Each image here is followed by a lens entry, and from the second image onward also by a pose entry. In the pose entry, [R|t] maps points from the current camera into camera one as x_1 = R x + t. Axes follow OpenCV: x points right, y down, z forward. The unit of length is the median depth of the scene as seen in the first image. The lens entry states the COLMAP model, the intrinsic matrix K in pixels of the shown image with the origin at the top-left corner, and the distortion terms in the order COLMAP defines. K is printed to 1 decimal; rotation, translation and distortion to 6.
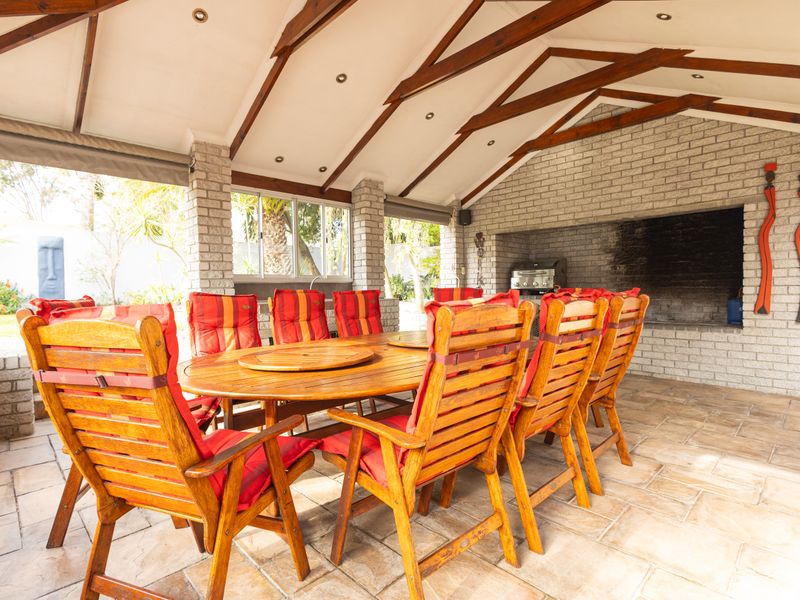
lens RADIAL K [[418.4, 0, 397.6], [0, 418.4, 302.9], [0, 0, 1]] dist [0.029377, -0.000224]
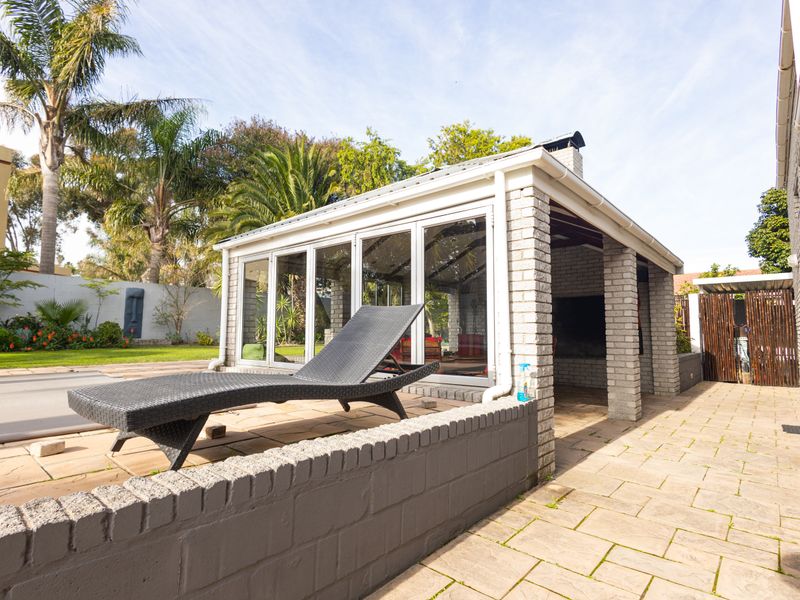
lens RADIAL K [[418.4, 0, 397.6], [0, 418.4, 302.9], [0, 0, 1]] dist [0.029377, -0.000224]
pose [[0.996655, 0.021949, 0.078724, -0.242846], [-0.013651, 0.994438, -0.104439, 0.018066], [-0.080578, 0.103015, 0.991411, -0.613172]]
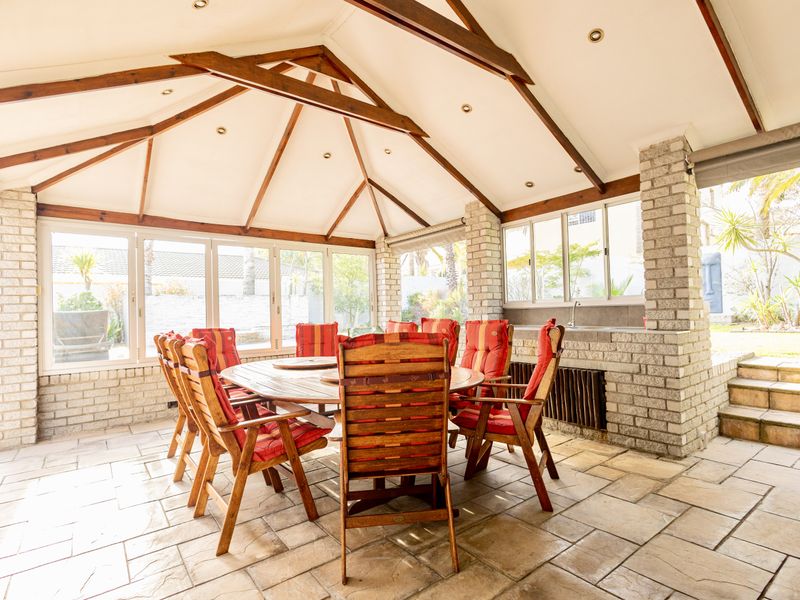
lens RADIAL K [[418.4, 0, 397.6], [0, 418.4, 302.9], [0, 0, 1]] dist [0.029377, -0.000224]
pose [[-0.112218, -0.008908, -0.993644, 0.614061], [-0.000101, 0.999960, -0.008953, -0.044174], [0.993684, -0.000904, -0.112214, 0.665462]]
